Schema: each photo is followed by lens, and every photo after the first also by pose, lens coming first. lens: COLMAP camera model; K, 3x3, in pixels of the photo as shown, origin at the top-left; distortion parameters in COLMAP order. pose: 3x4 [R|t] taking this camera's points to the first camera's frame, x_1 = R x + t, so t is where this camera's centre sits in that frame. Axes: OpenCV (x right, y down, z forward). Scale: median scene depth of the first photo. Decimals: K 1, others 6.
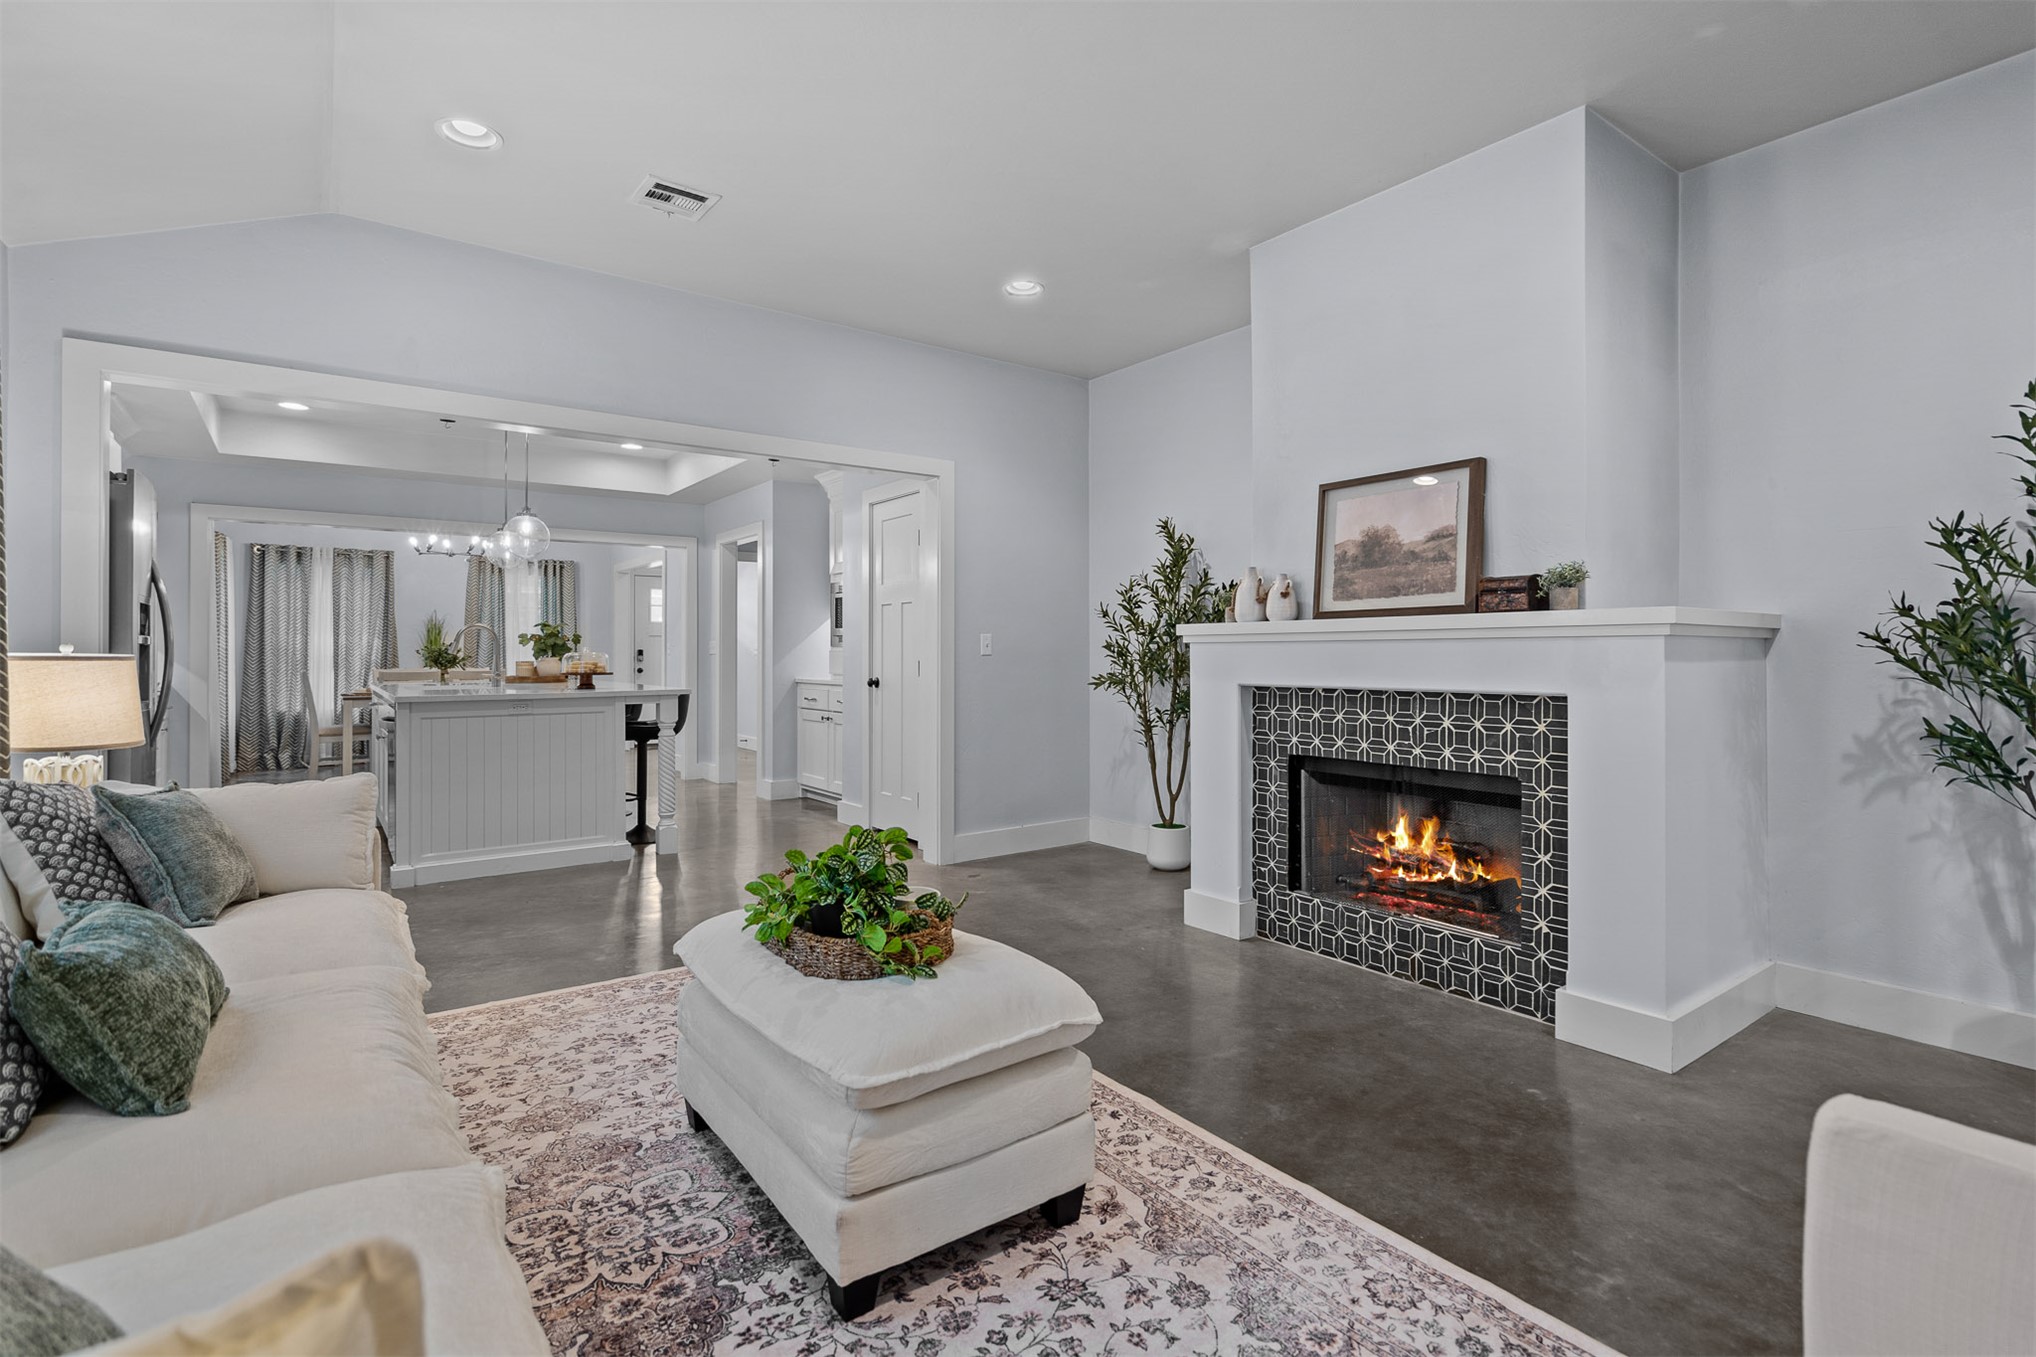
lens RADIAL K [[945.6, 0, 1008.4], [0, 945.6, 658.4], [0, 0, 1]] dist [-0.001285, 0.000476]
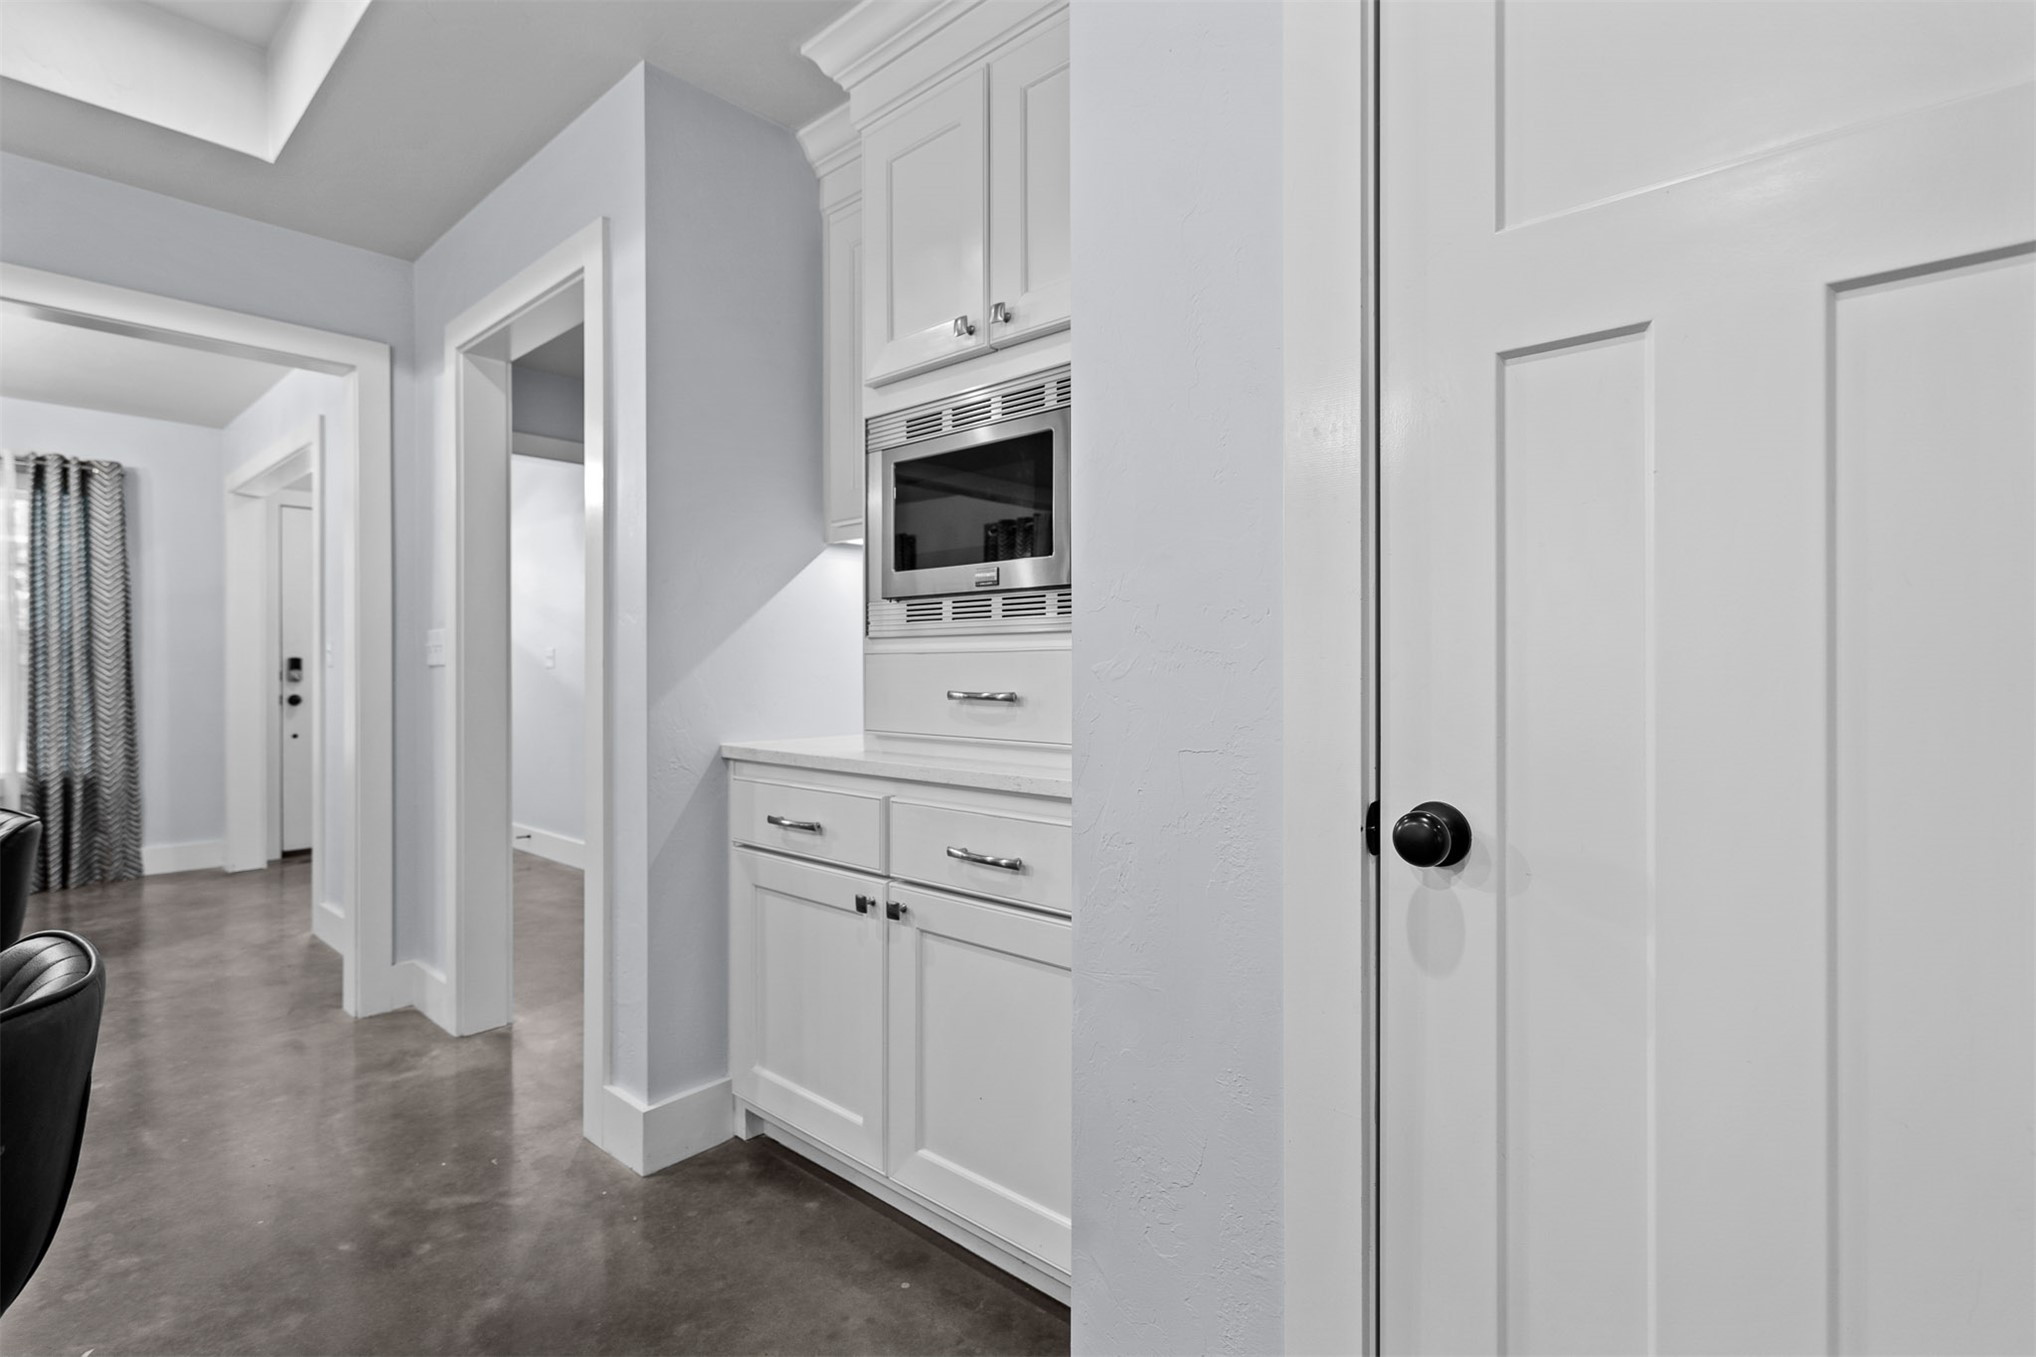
lens RADIAL K [[945.6, 0, 1014.6], [0, 945.6, 675.3], [0, 0, 1]] dist [-0.001285, 0.000476]
pose [[0.977559, -0.002668, 0.210643, -0.138410], [0.001832, 0.999990, 0.004167, -0.001811], [-0.210652, -0.003687, 0.977554, 0.479101]]
